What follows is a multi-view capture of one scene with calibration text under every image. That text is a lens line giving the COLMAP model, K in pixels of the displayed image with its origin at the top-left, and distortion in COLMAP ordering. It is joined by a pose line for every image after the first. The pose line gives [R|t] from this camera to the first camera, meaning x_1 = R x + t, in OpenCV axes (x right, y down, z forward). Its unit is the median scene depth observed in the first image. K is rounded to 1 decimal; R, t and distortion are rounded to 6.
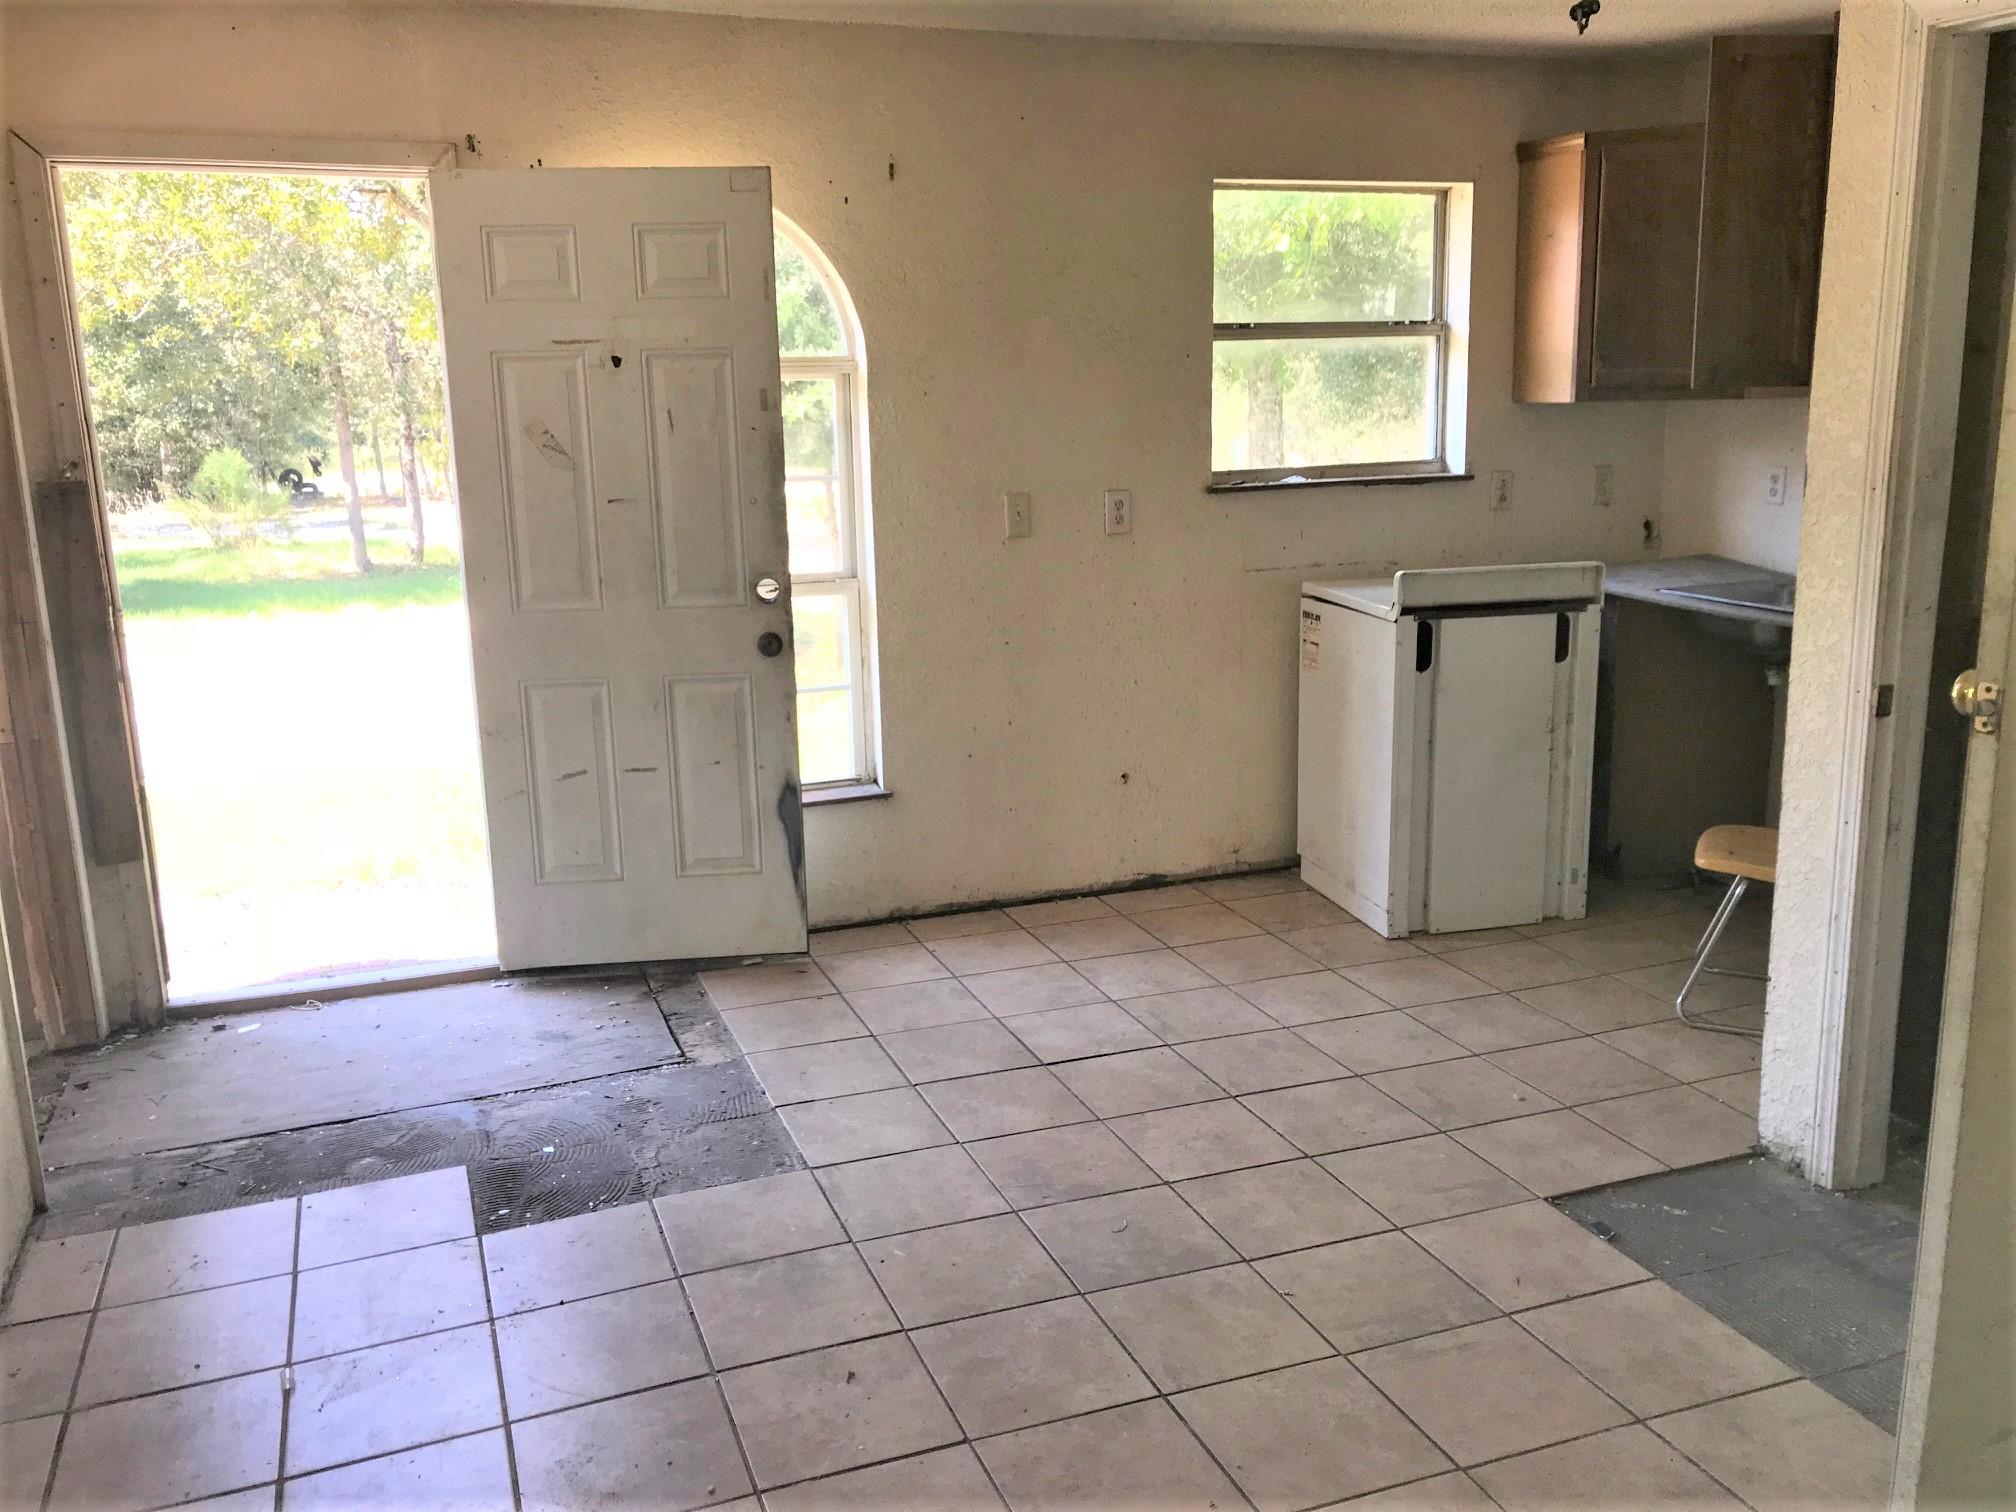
lens RADIAL K [[1663.5, 0, 1009.1], [0, 1663.5, 748.4], [0, 0, 1]] dist [0.054153, -0.073586]
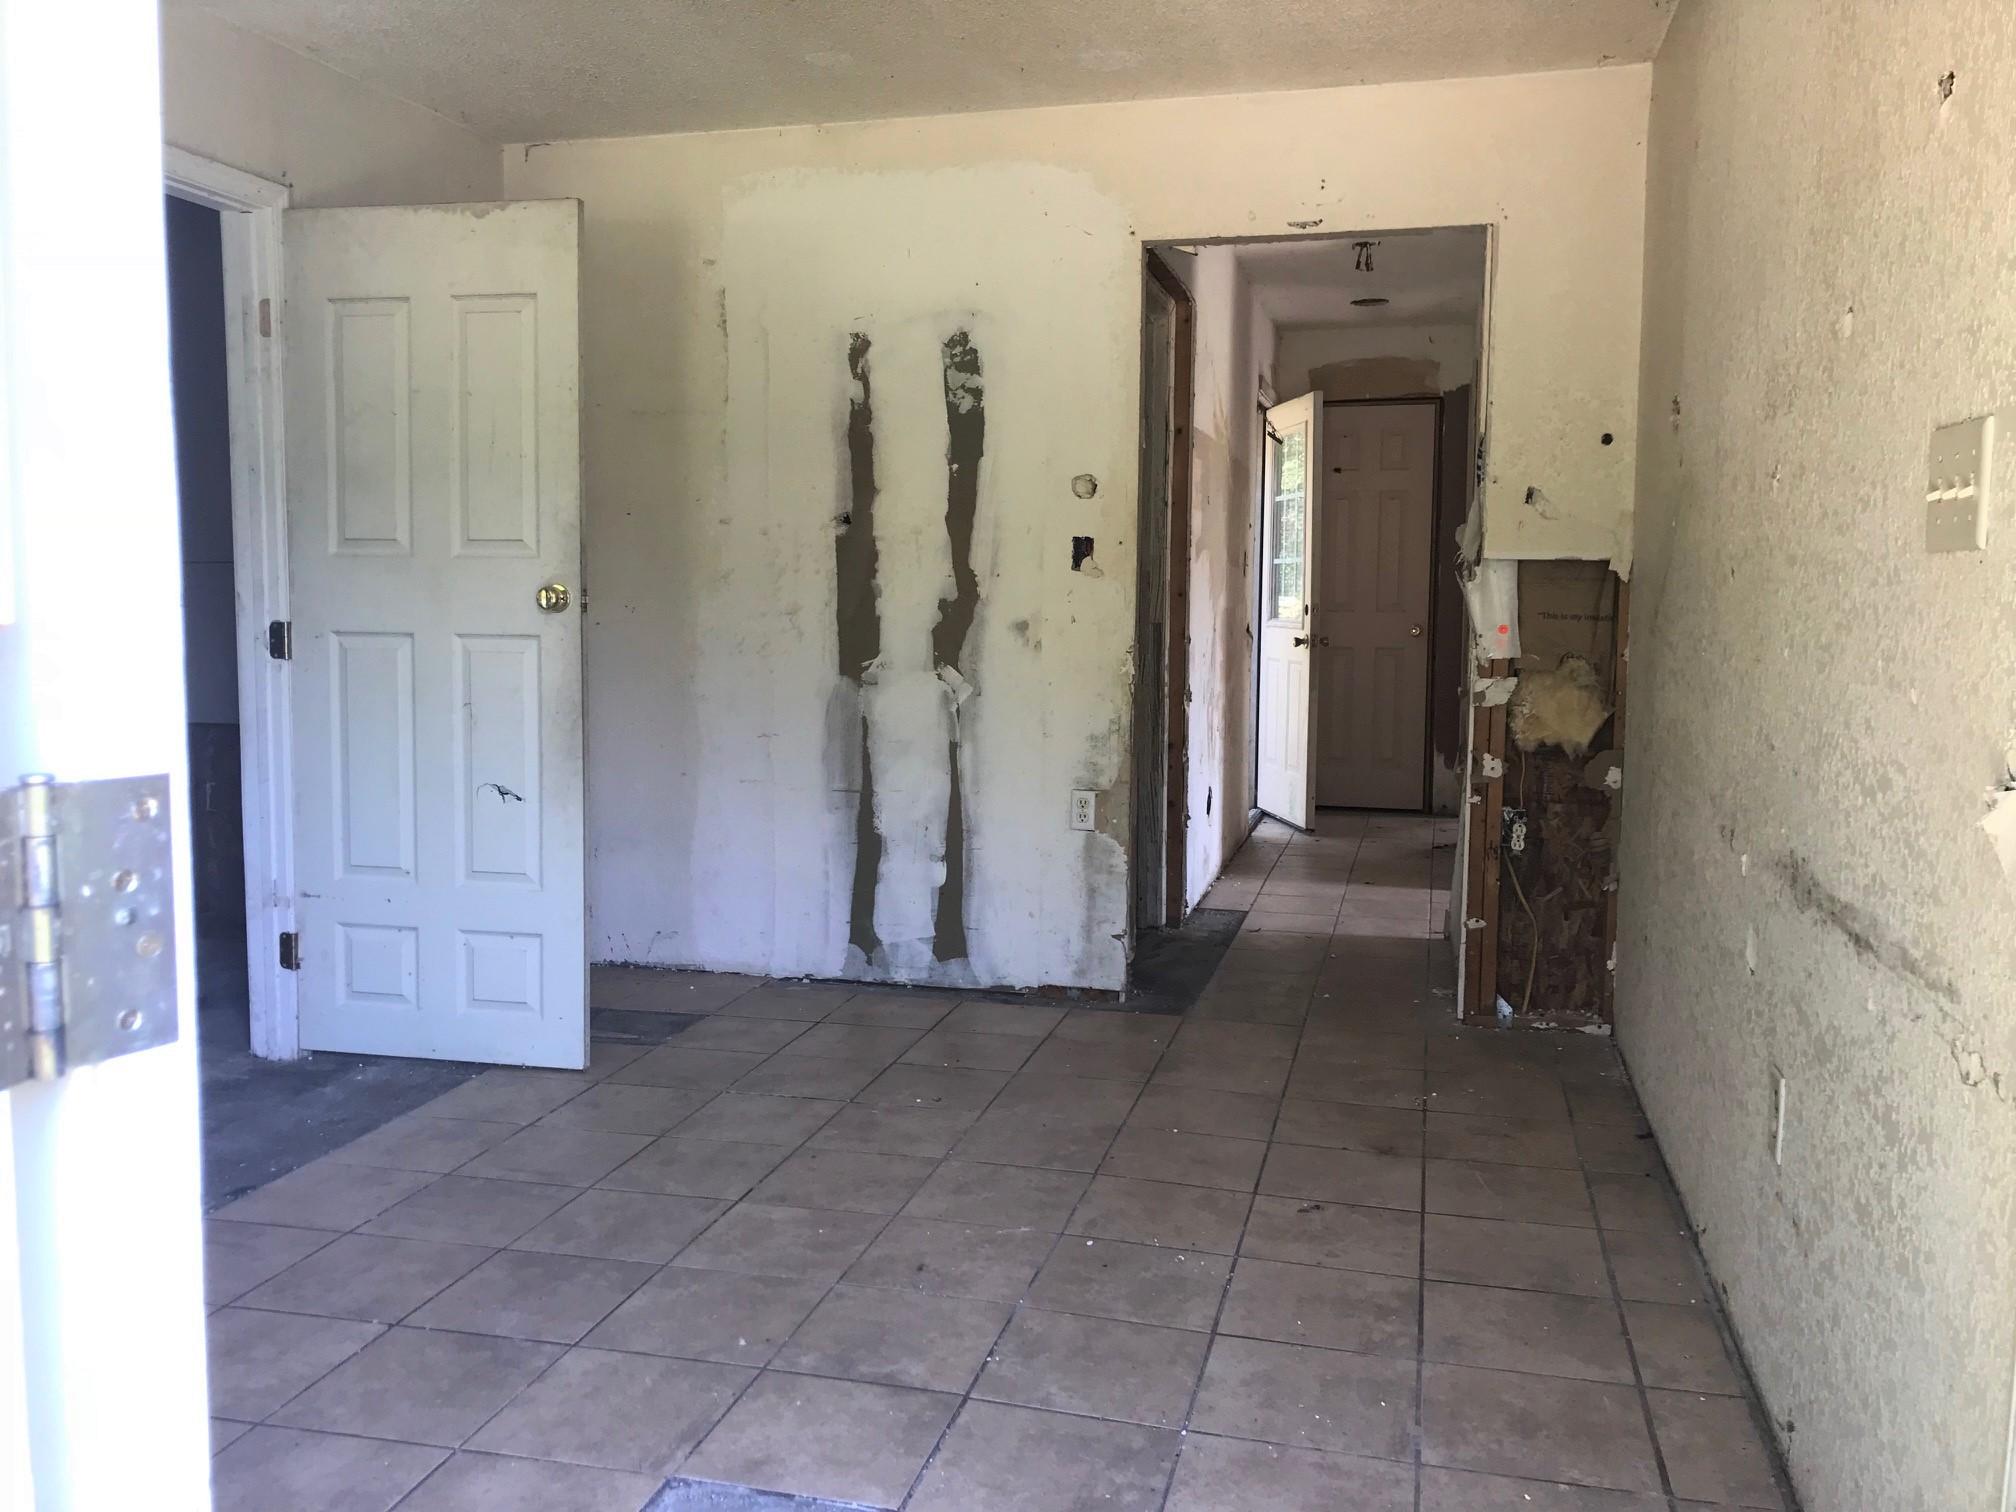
lens RADIAL K [[1663.5, 0, 975.9], [0, 1663.5, 756.4], [0, 0, 1]] dist [0.054153, -0.073586]
pose [[-0.804216, -0.042927, 0.592785, -0.539844], [0.139288, 0.955998, 0.258198, -0.157676], [-0.577785, 0.290215, -0.762850, 1.224368]]
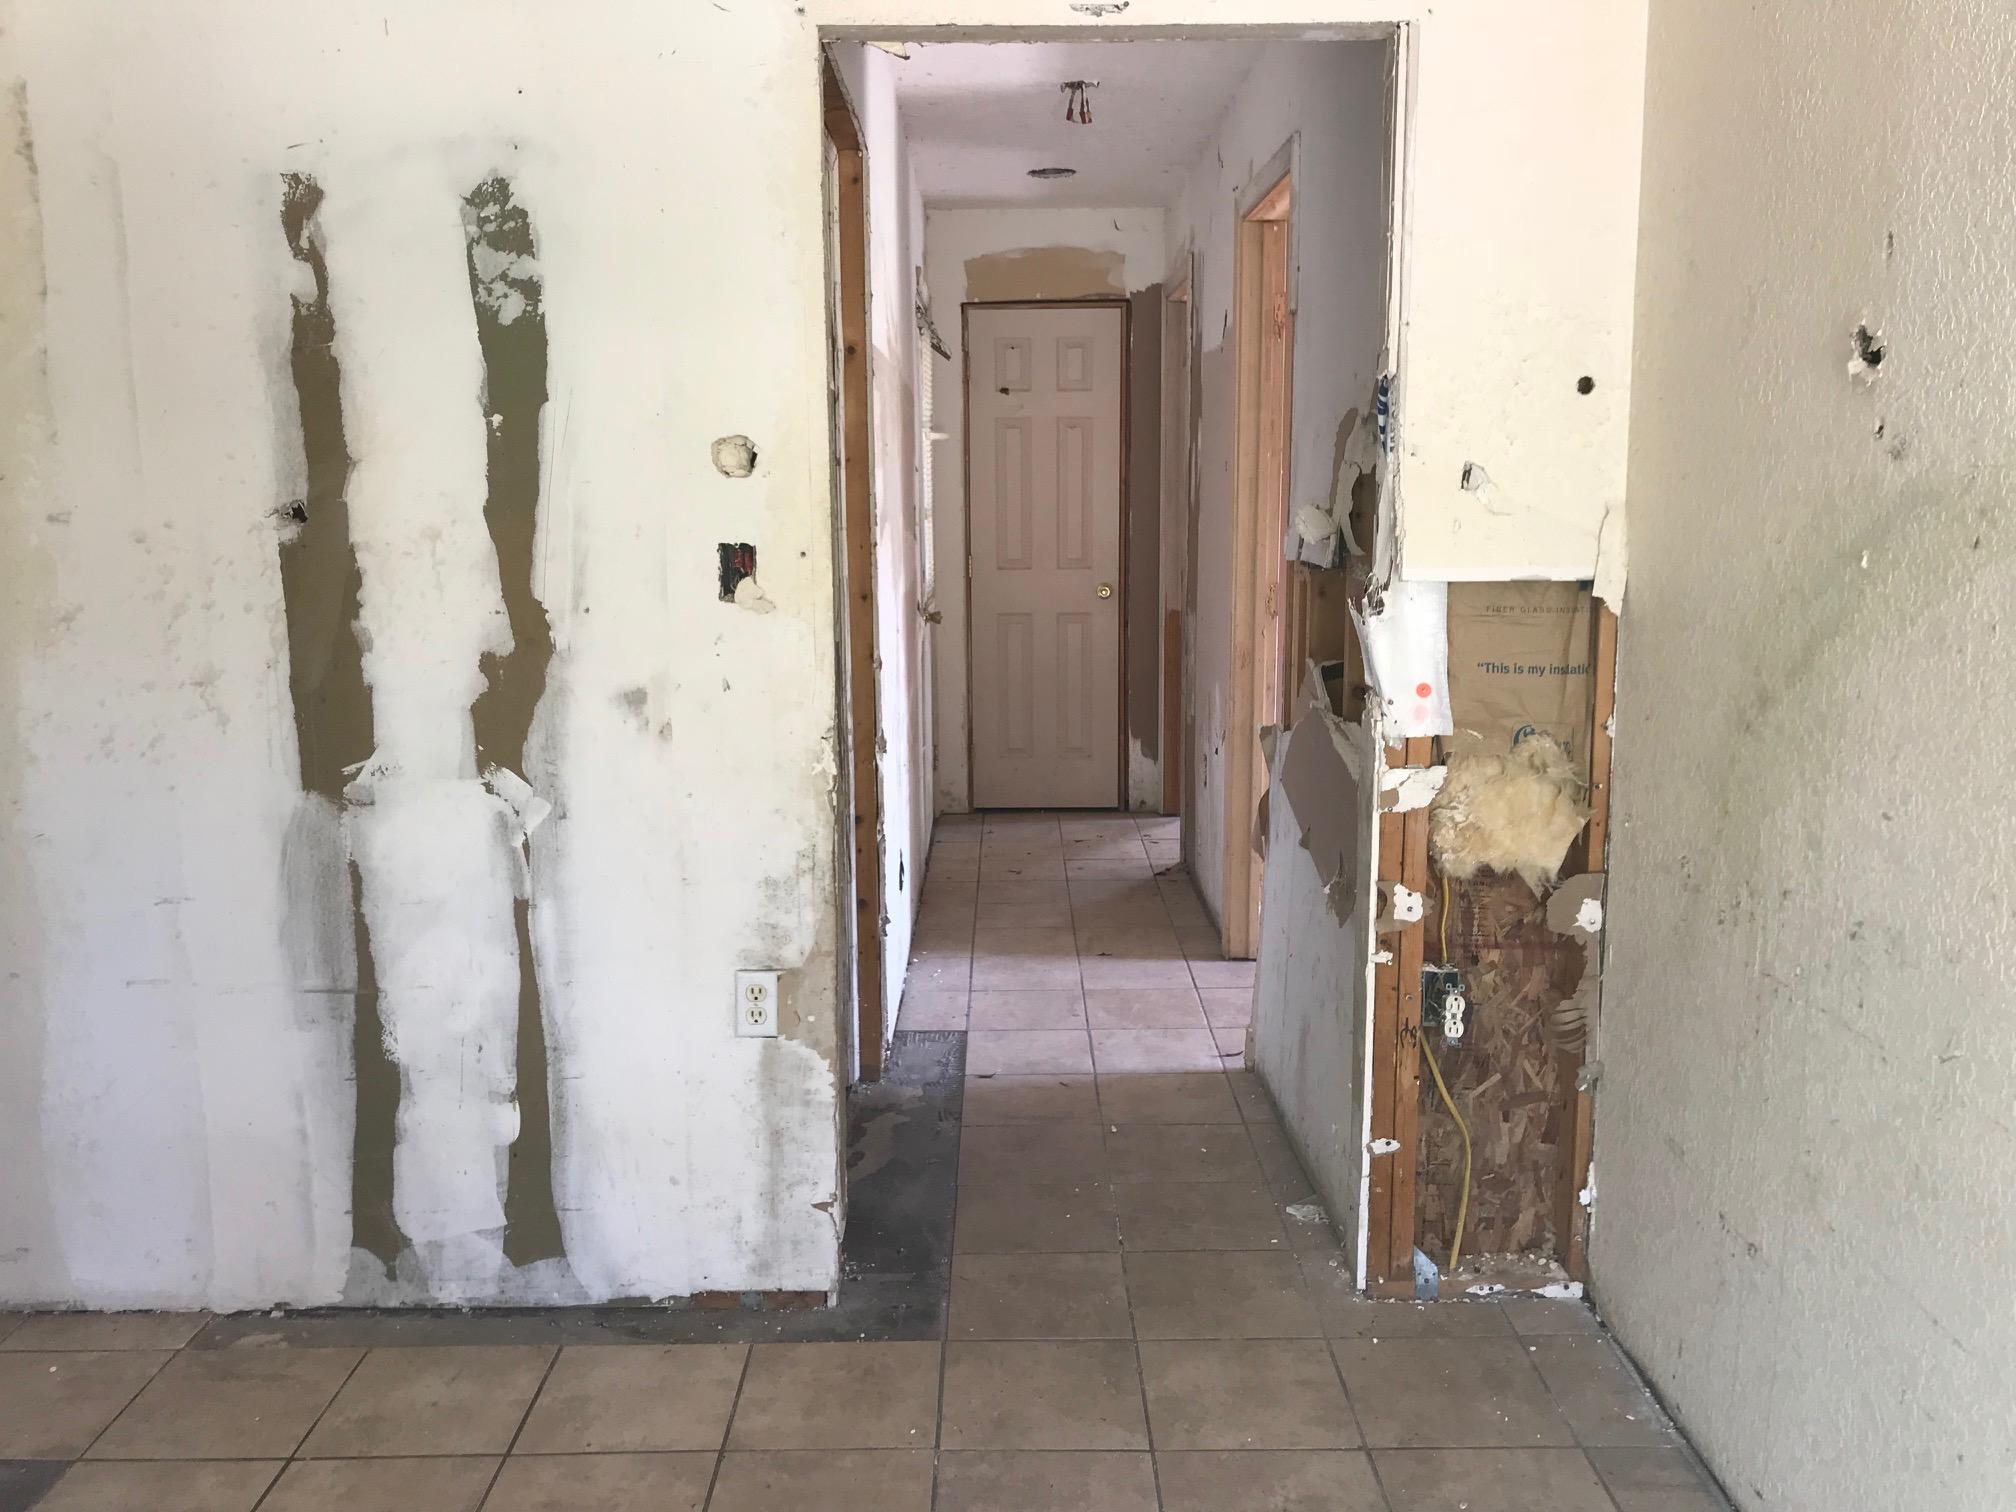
lens RADIAL K [[1663.5, 0, 997.2], [0, 1663.5, 739.1], [0, 0, 1]] dist [0.054153, -0.073586]
pose [[-0.932490, -0.028417, 0.360075, -0.228852], [0.103289, 0.934291, 0.341222, -0.138176], [-0.346111, 0.355378, -0.868282, 0.800636]]
